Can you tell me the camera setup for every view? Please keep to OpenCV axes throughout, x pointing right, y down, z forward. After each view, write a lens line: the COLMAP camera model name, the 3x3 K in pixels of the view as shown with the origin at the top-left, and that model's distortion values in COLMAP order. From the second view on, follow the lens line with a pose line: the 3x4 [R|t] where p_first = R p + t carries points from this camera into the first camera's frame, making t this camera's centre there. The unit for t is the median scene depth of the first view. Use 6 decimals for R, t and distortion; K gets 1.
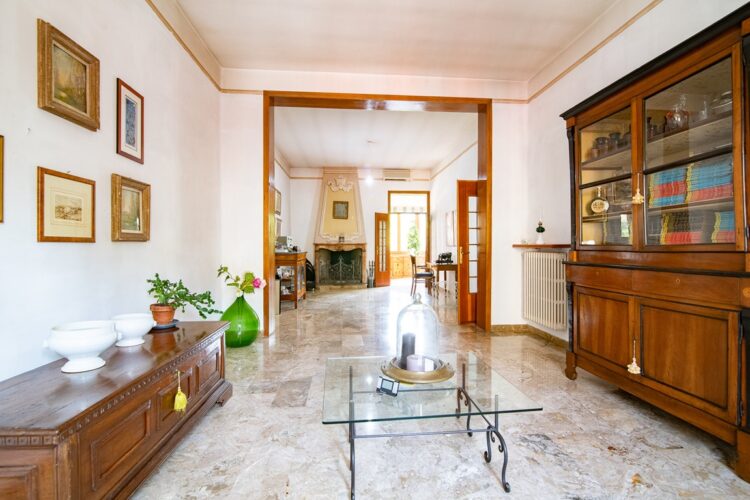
lens RADIAL K [[360.3, 0, 375.0], [0, 360.3, 250.0], [0, 0, 1]] dist [-0.001132, -0.000058]
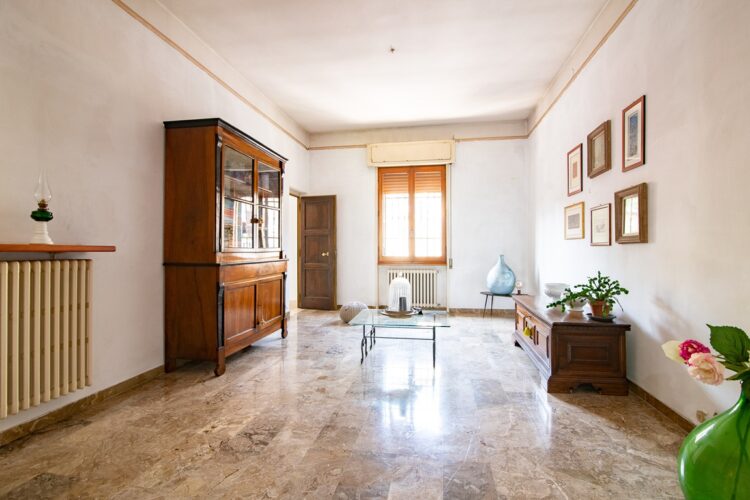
lens RADIAL K [[360.3, 0, 375.0], [0, 360.3, 250.0], [0, 0, 1]] dist [-0.001132, -0.000058]
pose [[-0.966841, 0.003516, 0.255354, -0.147492], [0.005509, 0.999960, 0.007091, -0.011147], [-0.255318, 0.008263, -0.966822, 1.705669]]
